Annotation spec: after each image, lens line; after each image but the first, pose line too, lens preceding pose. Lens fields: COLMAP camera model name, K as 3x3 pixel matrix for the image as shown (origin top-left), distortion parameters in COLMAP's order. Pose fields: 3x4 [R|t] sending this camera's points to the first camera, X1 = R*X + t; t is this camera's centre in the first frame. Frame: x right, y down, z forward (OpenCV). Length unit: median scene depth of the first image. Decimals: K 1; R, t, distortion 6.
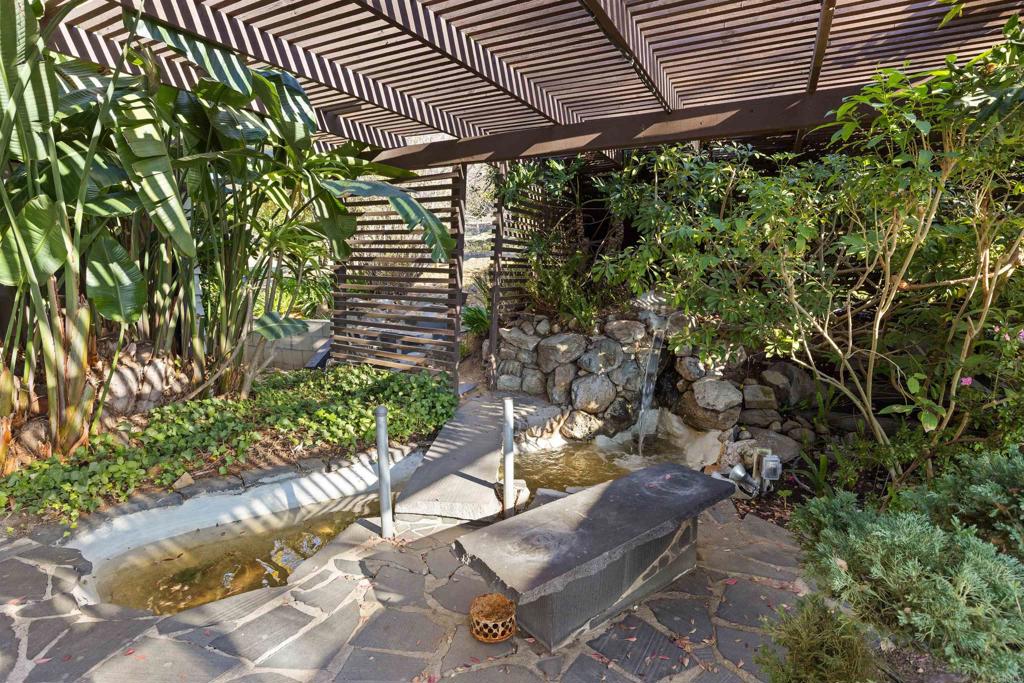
lens RADIAL K [[513.5, 0, 513.8], [0, 513.5, 342.8], [0, 0, 1]] dist [0.007028, 0.001212]
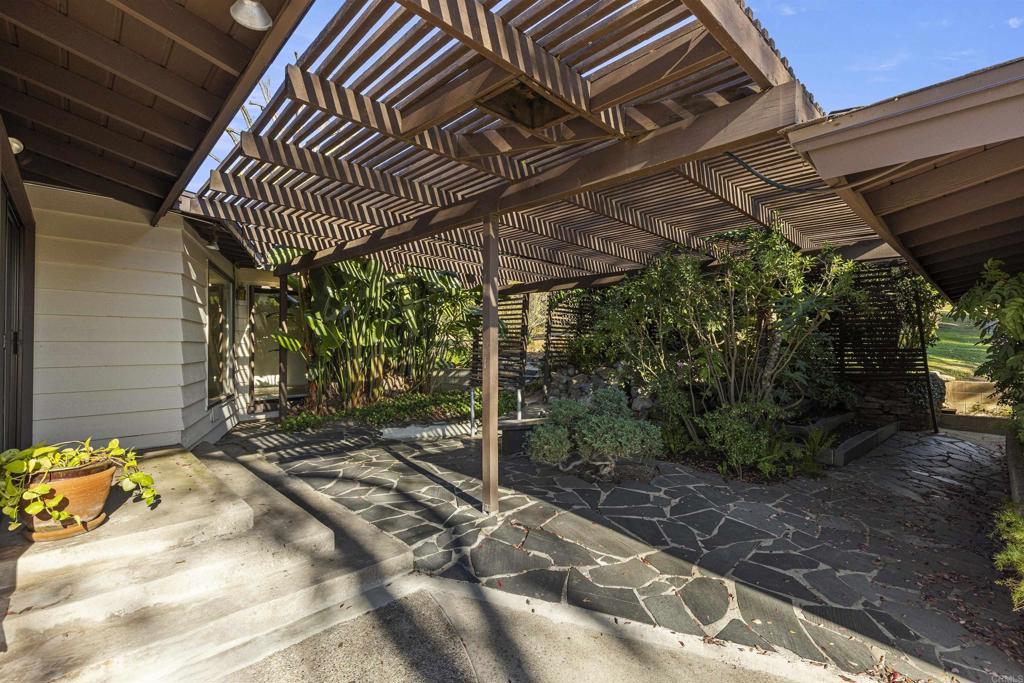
lens RADIAL K [[460.1, 0, 512.2], [0, 460.1, 339.9], [0, 0, 1]] dist [0.005628, -0.000137]
pose [[0.949629, -0.003582, -0.313355, 0.550187], [-0.043945, 0.988532, -0.144477, 0.157278], [0.310279, 0.150970, 0.938581, -0.994778]]
